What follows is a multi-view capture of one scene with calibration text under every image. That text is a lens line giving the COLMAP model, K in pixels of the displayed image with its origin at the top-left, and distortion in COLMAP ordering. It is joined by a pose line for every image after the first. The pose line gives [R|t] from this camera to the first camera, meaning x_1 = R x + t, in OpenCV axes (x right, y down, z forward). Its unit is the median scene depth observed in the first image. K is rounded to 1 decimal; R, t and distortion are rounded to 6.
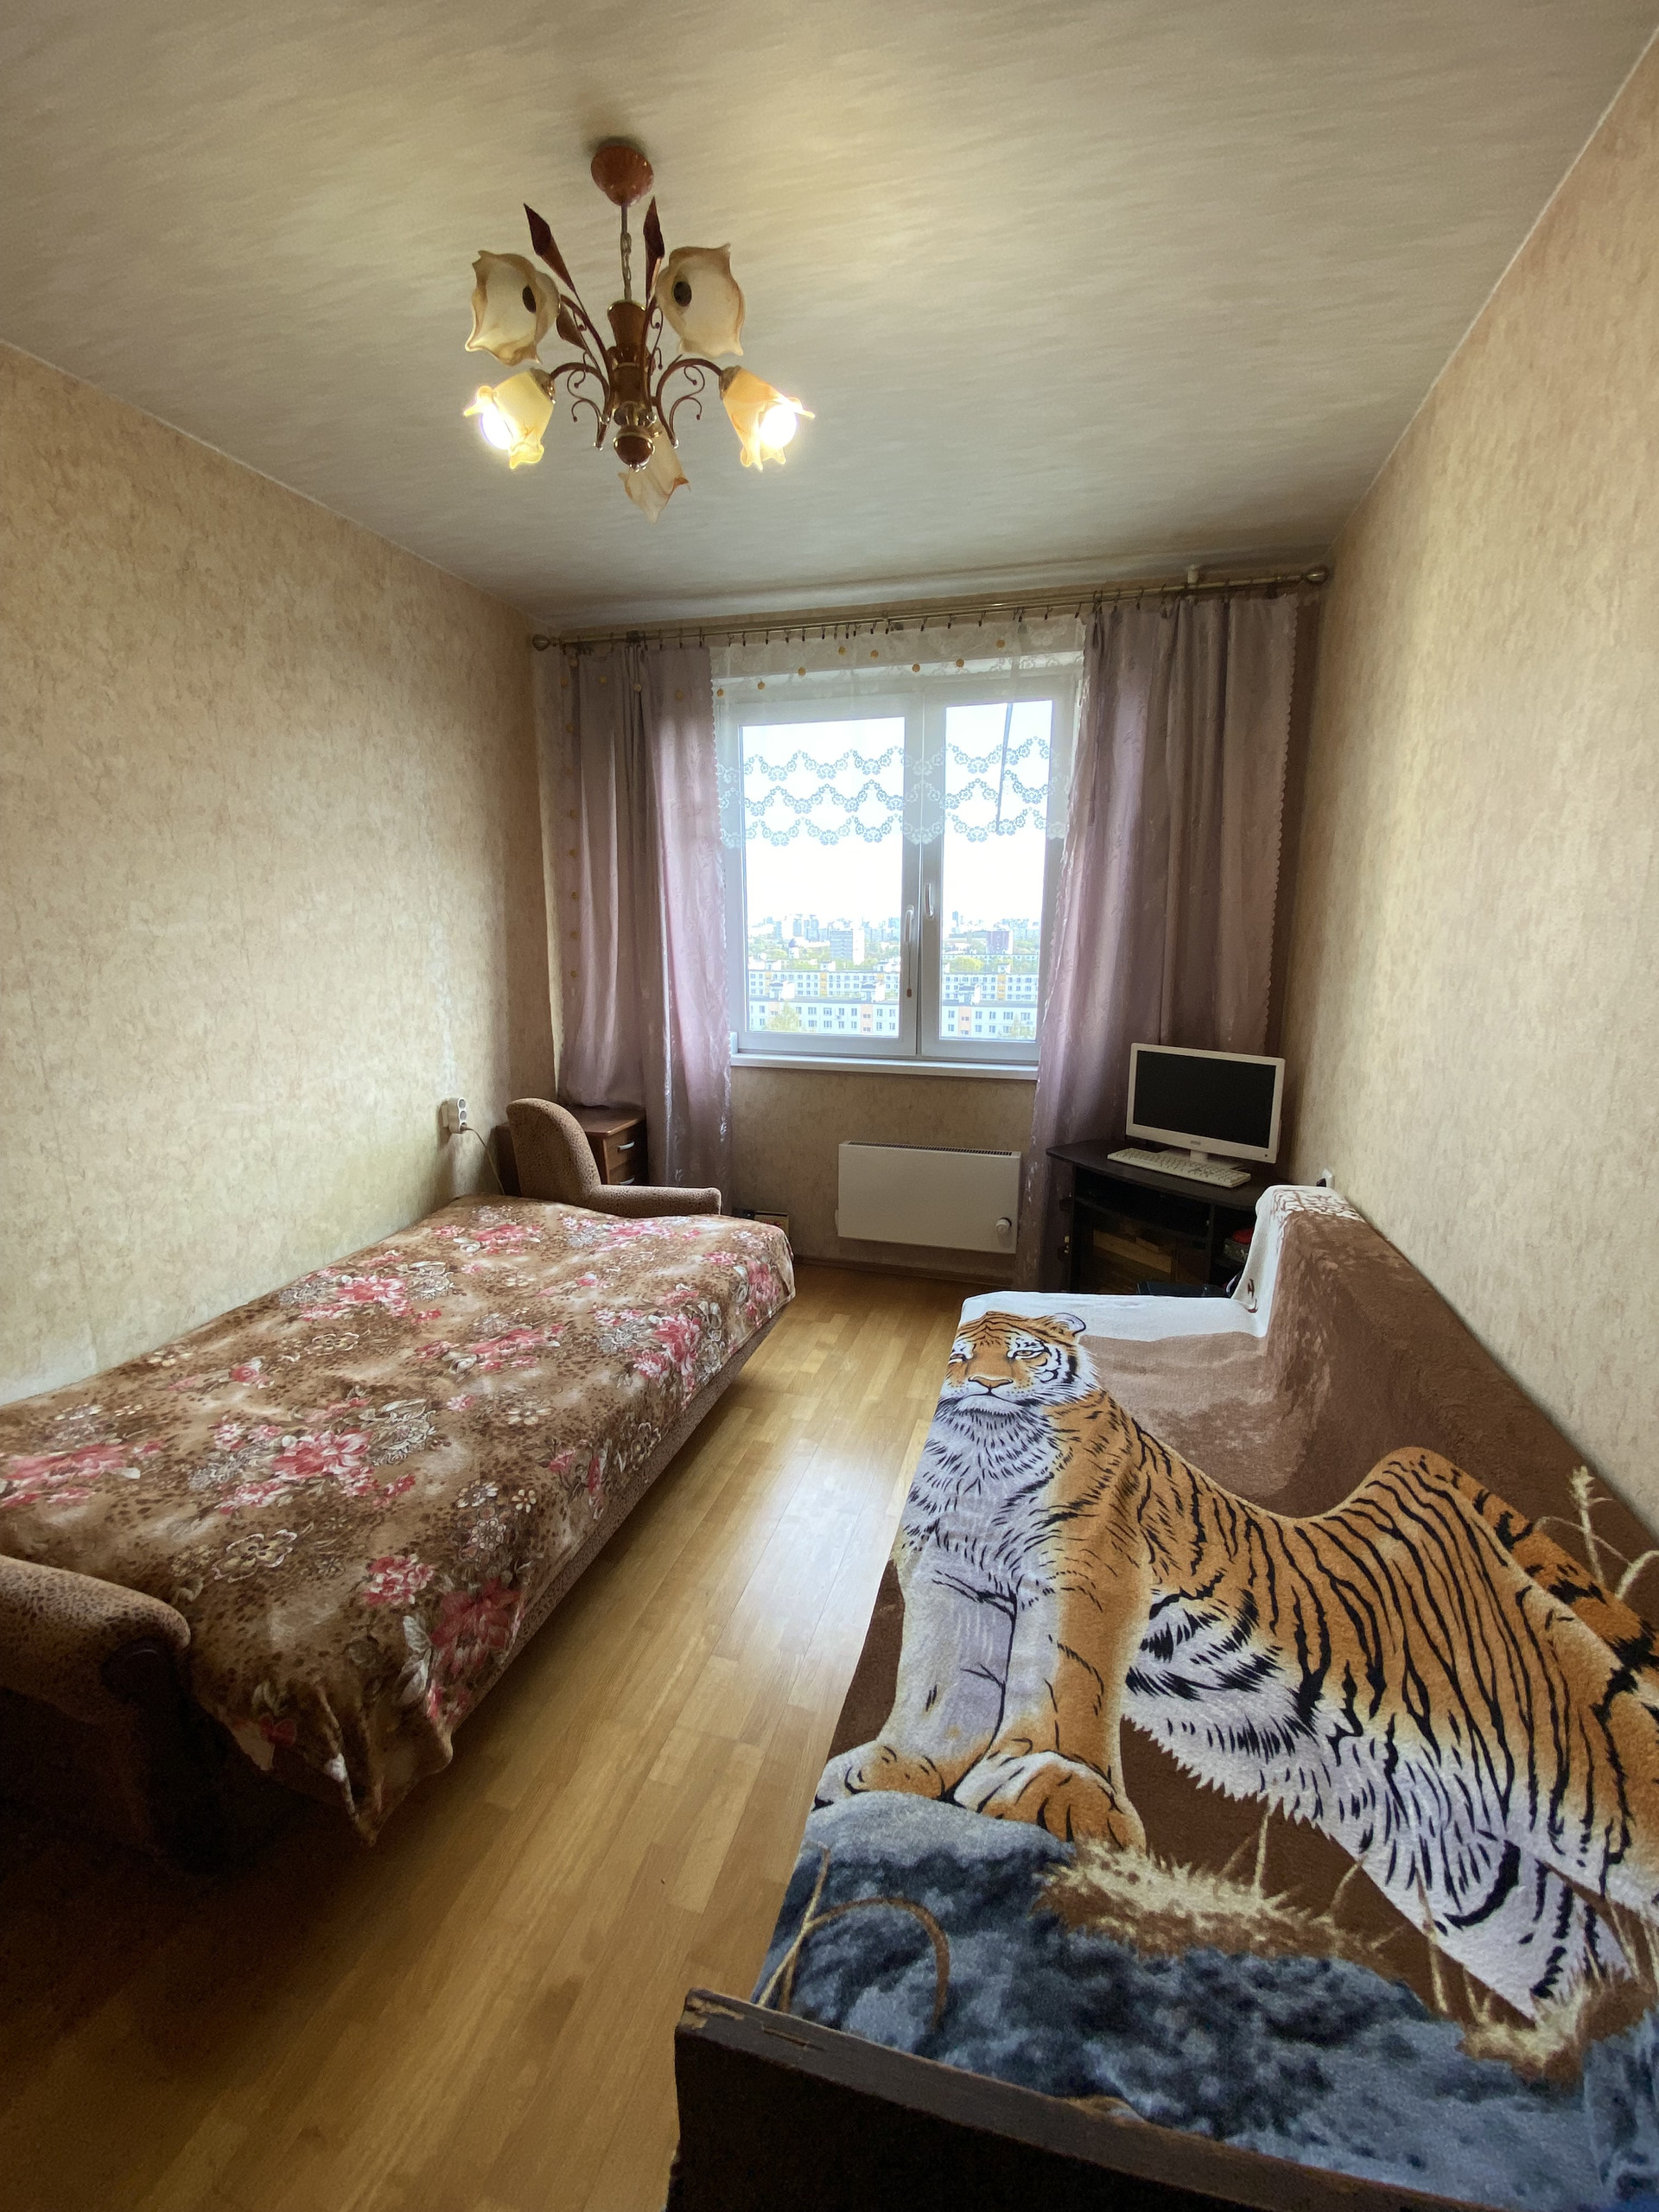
lens RADIAL K [[901.1, 0, 831.1], [0, 901.1, 1100.2], [0, 0, 1]] dist [-0.003687, -0.003148]
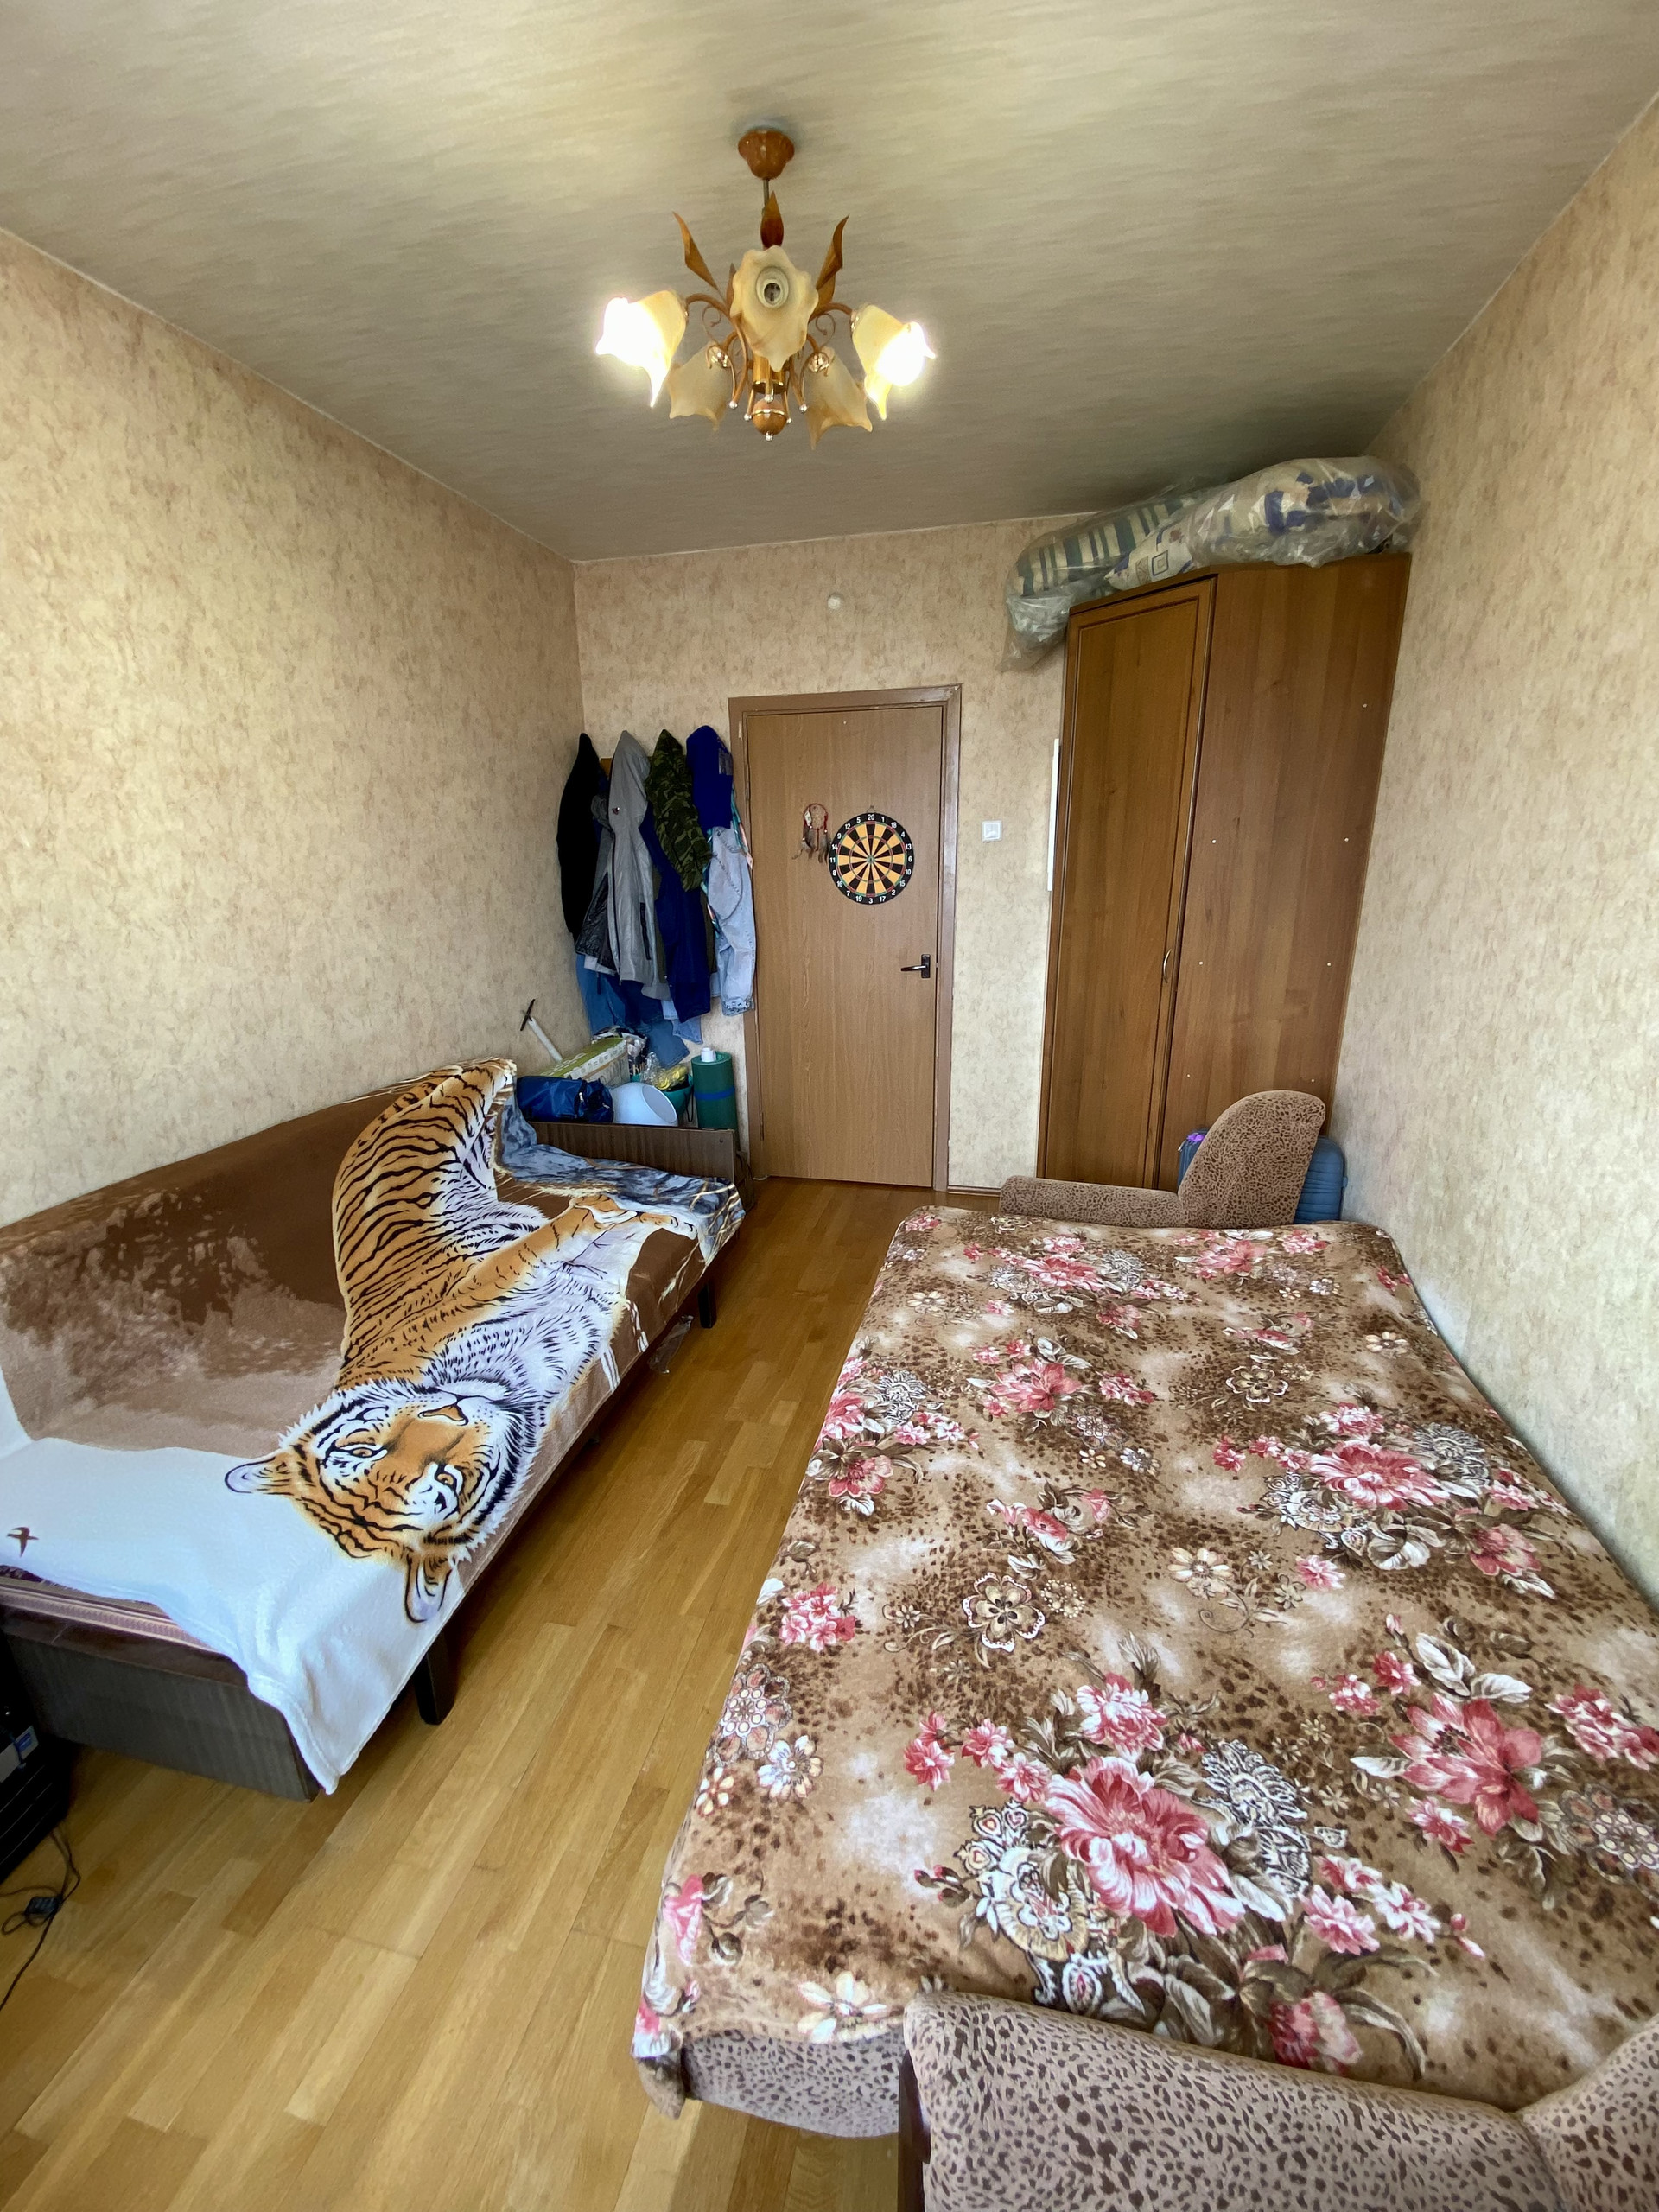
lens RADIAL K [[901.1, 0, 827.6], [0, 901.1, 1105.1], [0, 0, 1]] dist [-0.003687, -0.003148]
pose [[-0.998576, 0.021459, -0.048845, -0.147886], [-0.003161, 0.890132, 0.455692, -0.337599], [0.053257, 0.455197, -0.888796, 1.693930]]
